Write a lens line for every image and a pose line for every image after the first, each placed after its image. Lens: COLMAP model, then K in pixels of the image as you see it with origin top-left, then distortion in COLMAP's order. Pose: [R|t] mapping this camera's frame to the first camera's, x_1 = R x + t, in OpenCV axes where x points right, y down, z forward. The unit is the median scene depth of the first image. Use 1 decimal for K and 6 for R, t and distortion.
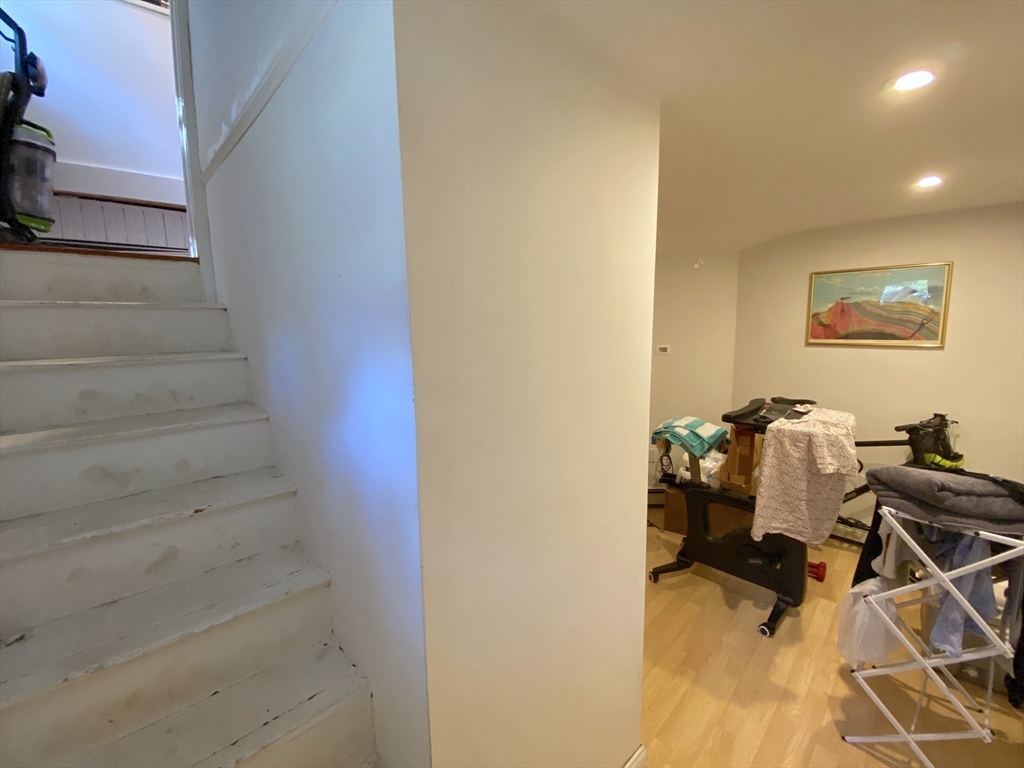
lens RADIAL K [[411.7, 0, 512.0], [0, 411.7, 384.0], [0, 0, 1]] dist [0.014943, -0.016846]
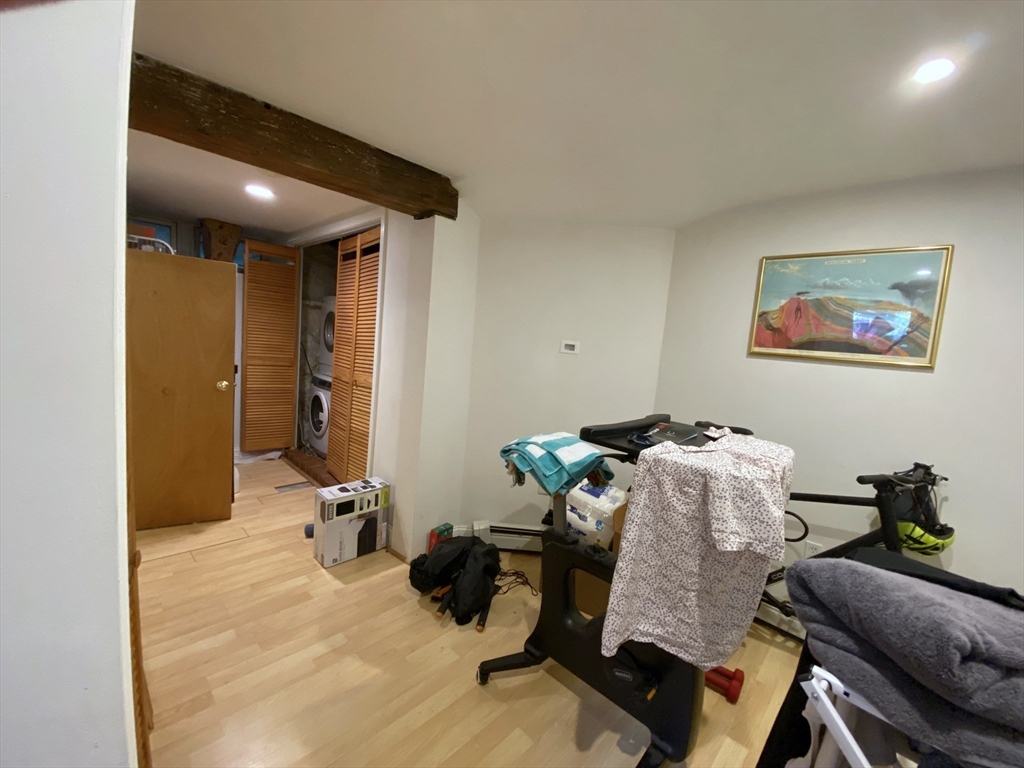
lens RADIAL K [[411.7, 0, 512.0], [0, 411.7, 384.0], [0, 0, 1]] dist [0.014943, -0.016846]
pose [[0.993510, 0.105135, 0.043415, 0.340886], [-0.103166, 0.993630, -0.045343, 0.044146], [-0.047906, 0.040569, 0.998028, 0.366462]]
